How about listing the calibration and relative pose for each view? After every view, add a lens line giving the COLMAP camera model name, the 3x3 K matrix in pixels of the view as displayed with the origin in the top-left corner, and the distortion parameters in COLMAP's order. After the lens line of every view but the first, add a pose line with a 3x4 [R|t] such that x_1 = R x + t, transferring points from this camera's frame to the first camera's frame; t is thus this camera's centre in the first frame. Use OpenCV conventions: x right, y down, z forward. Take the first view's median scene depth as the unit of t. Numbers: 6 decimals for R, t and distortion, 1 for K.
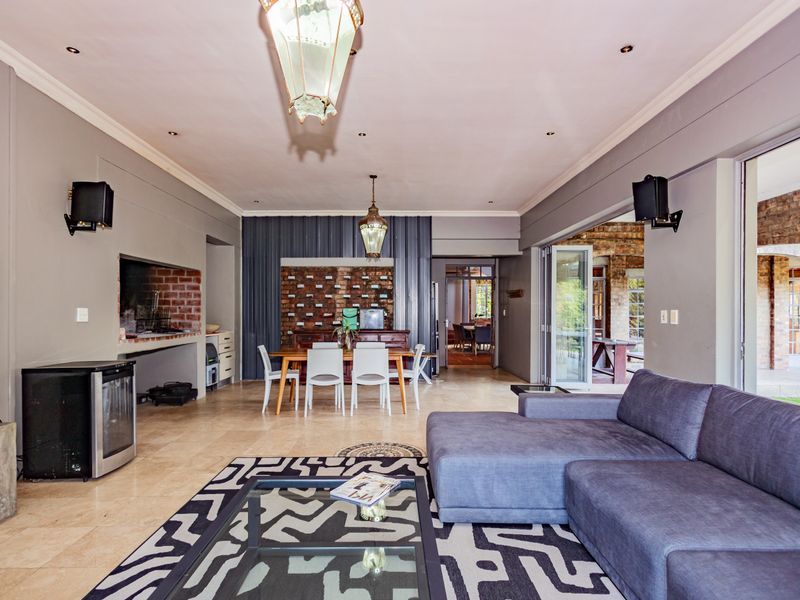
lens RADIAL K [[437.4, 0, 404.7], [0, 437.4, 314.7], [0, 0, 1]] dist [0.005761, 0.001055]
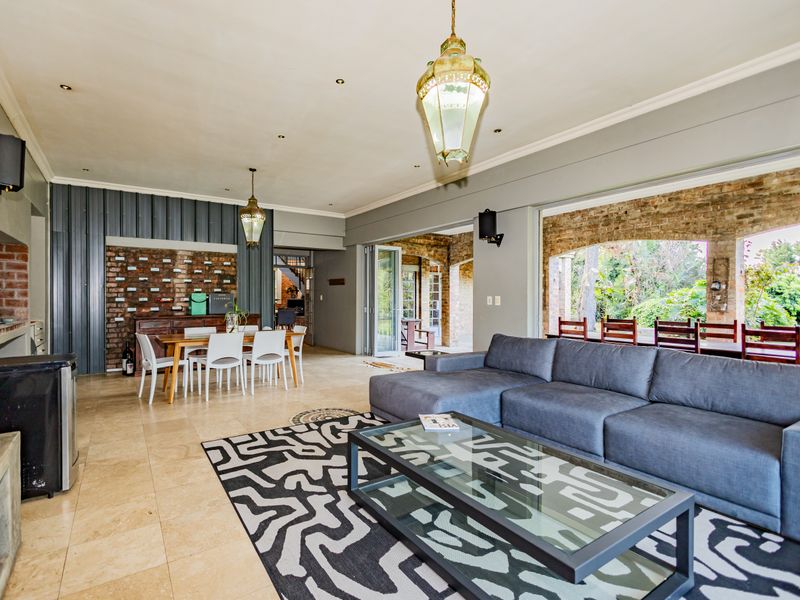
lens RADIAL K [[400.2, 0, 390.2], [0, 400.2, 300.6], [0, 0, 1]] dist [0.004611, 0.000418]
pose [[0.839387, -0.003011, 0.543525, -0.324736], [0.001364, 0.999993, 0.003434, -0.000152], [-0.543532, -0.002141, 0.839386, -0.000319]]
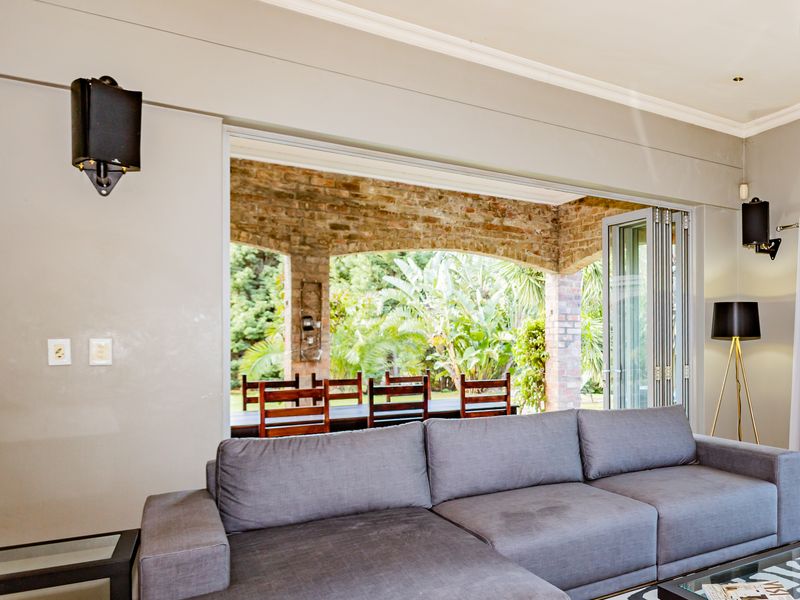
lens RADIAL K [[637.6, 0, 653.5], [0, 637.6, 339.4], [0, 0, 1]] dist [0.008582, 0.001302]
pose [[-0.603540, 0.000404, 0.797332, -0.284814], [0.002872, 0.999994, 0.001667, -0.005695], [-0.797327, 0.003296, -0.603538, 0.613425]]
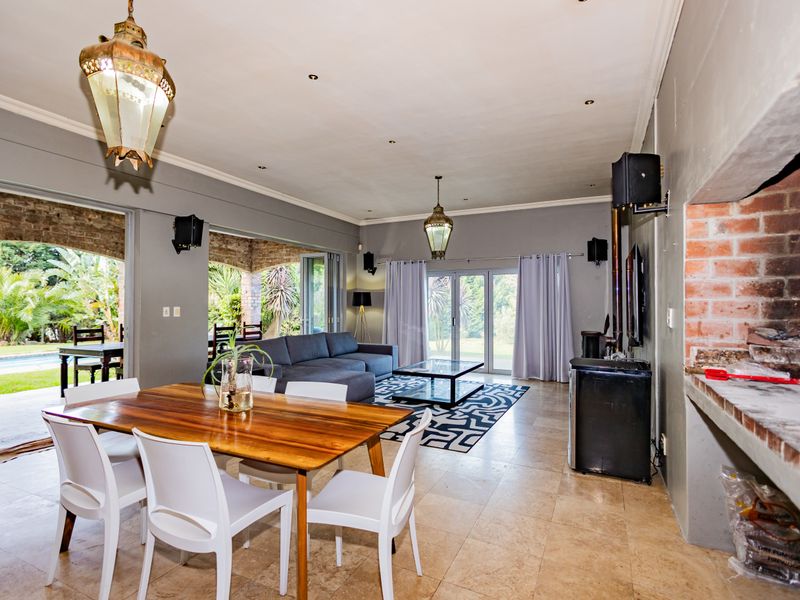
lens RADIAL K [[400.2, 0, 390.2], [0, 400.2, 300.6], [0, 0, 1]] dist [0.004611, 0.000418]
pose [[-0.876026, 0.002341, 0.482258, -0.427620], [-0.001298, 0.999973, -0.007212, -0.015018], [-0.482262, -0.006944, -0.876000, 1.199257]]
